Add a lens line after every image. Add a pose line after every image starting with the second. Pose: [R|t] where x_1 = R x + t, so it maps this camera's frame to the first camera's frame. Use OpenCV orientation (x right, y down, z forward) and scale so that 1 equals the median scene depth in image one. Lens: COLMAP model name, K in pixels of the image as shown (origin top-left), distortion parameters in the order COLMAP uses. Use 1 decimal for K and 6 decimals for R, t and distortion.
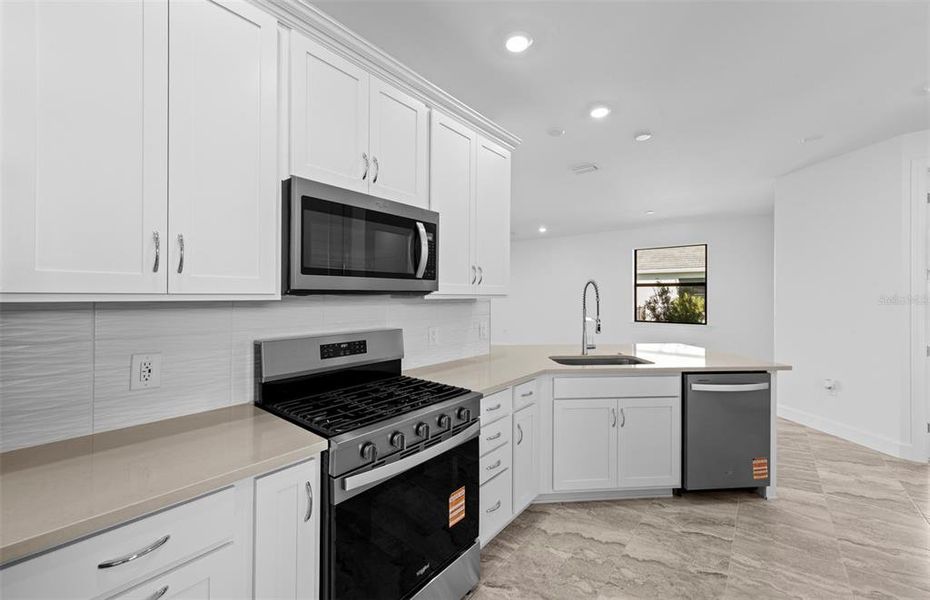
lens RADIAL K [[352.6, 0, 456.9], [0, 352.6, 296.3], [0, 0, 1]] dist [0.003568, 0.000732]
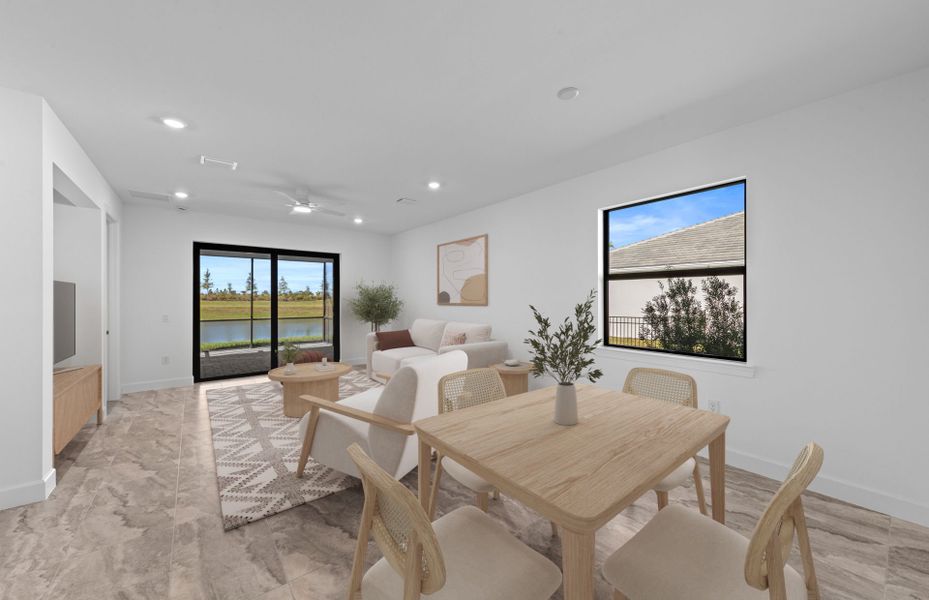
lens RADIAL K [[334.5, 0, 445.8], [0, 334.5, 297.7], [0, 0, 1]] dist [-0.022214, -0.000089]
pose [[0.975774, -0.004036, -0.218745, 1.549401], [0.003204, 0.999986, -0.004159, 0.005281], [0.218758, 0.003357, 0.975773, 1.866861]]
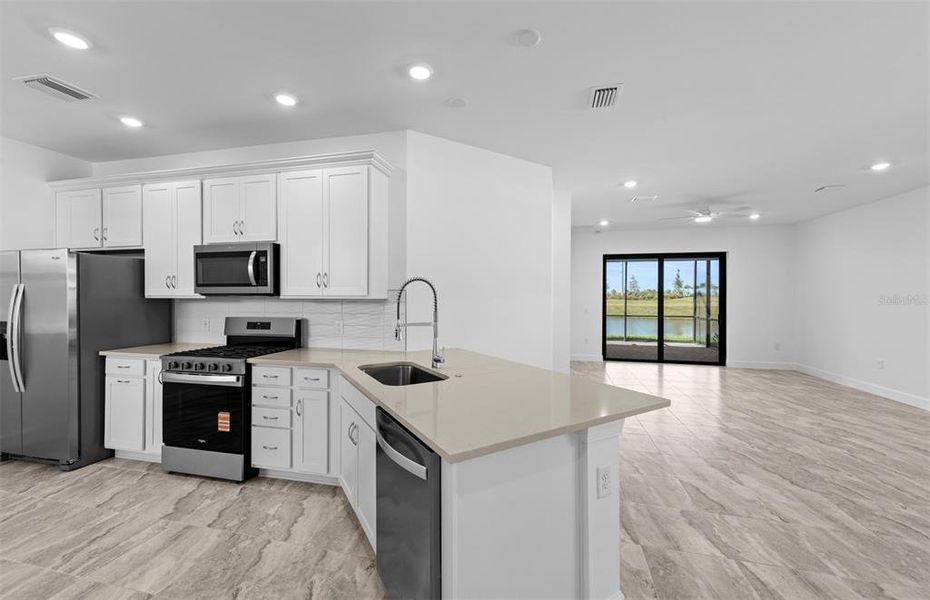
lens RADIAL K [[352.6, 0, 479.8], [0, 352.6, 299.1], [0, 0, 1]] dist [0.003568, 0.000732]
pose [[0.479018, 0.003516, -0.877798, 1.676411], [-0.001887, 0.999994, 0.002975, 0.003826], [0.877803, 0.000231, 0.479021, 1.029260]]
